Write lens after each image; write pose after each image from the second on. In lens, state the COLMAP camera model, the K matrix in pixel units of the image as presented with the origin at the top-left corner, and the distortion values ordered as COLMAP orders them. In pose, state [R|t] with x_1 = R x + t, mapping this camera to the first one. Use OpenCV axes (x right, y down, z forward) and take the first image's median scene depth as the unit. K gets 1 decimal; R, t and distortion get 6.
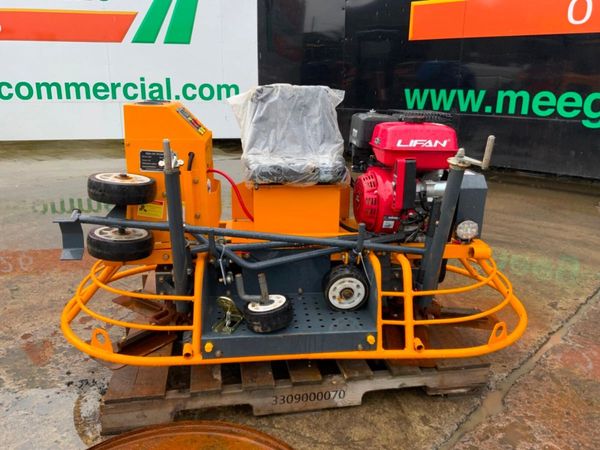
lens RADIAL K [[497.8, 0, 301.9], [0, 497.8, 226.1], [0, 0, 1]] dist [0.065243, -0.114173]
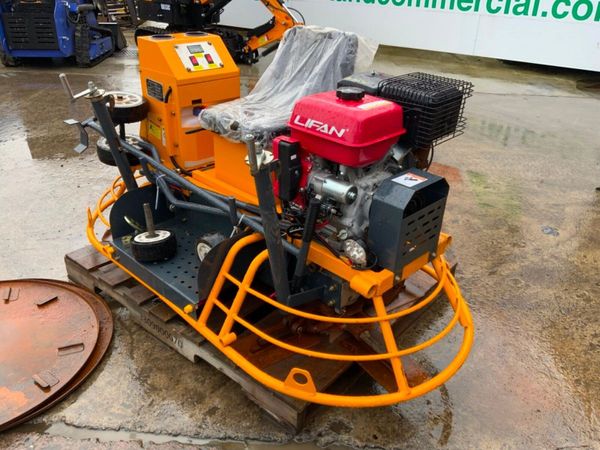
lens RADIAL K [[497.8, 0, 301.9], [0, 497.8, 226.1], [0, 0, 1]] dist [0.065243, -0.114173]
pose [[0.646167, 0.357905, -0.674072, 0.804680], [-0.234544, 0.933605, 0.270872, -0.223745], [0.726263, -0.016929, 0.687209, 0.433917]]
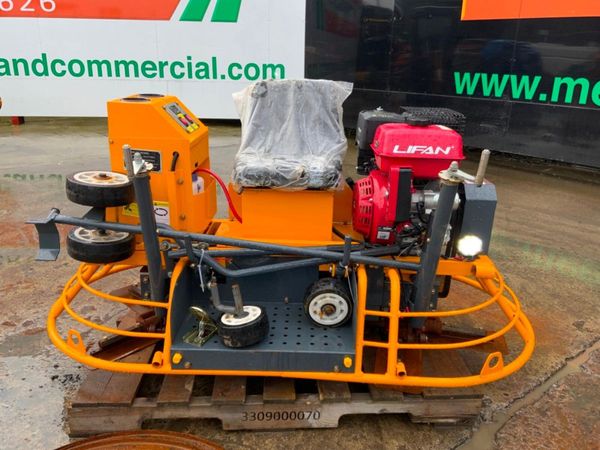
lens RADIAL K [[497.8, 0, 301.9], [0, 497.8, 226.1], [0, 0, 1]] dist [0.065243, -0.114173]
pose [[0.992845, 0.048045, -0.109318, 0.128666], [-0.043062, 0.997943, 0.047497, -0.060640], [0.111375, -0.042449, 0.992871, 0.065291]]
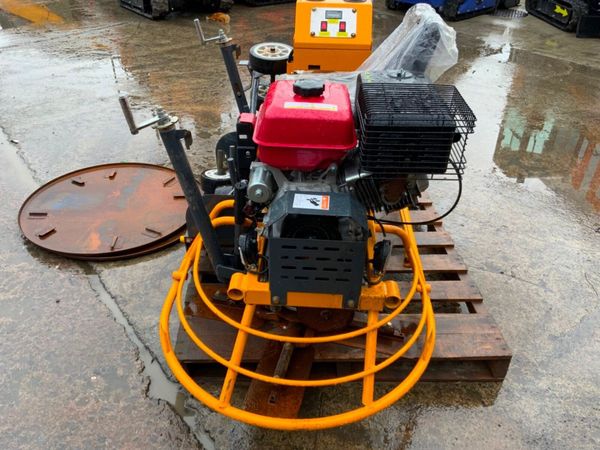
lens RADIAL K [[497.8, 0, 301.9], [0, 497.8, 226.1], [0, 0, 1]] dist [0.065243, -0.114173]
pose [[-0.139079, 0.534711, -0.833511, 0.934205], [-0.305235, 0.777564, 0.549751, -0.456998], [0.942066, 0.330876, 0.055070, 1.063101]]
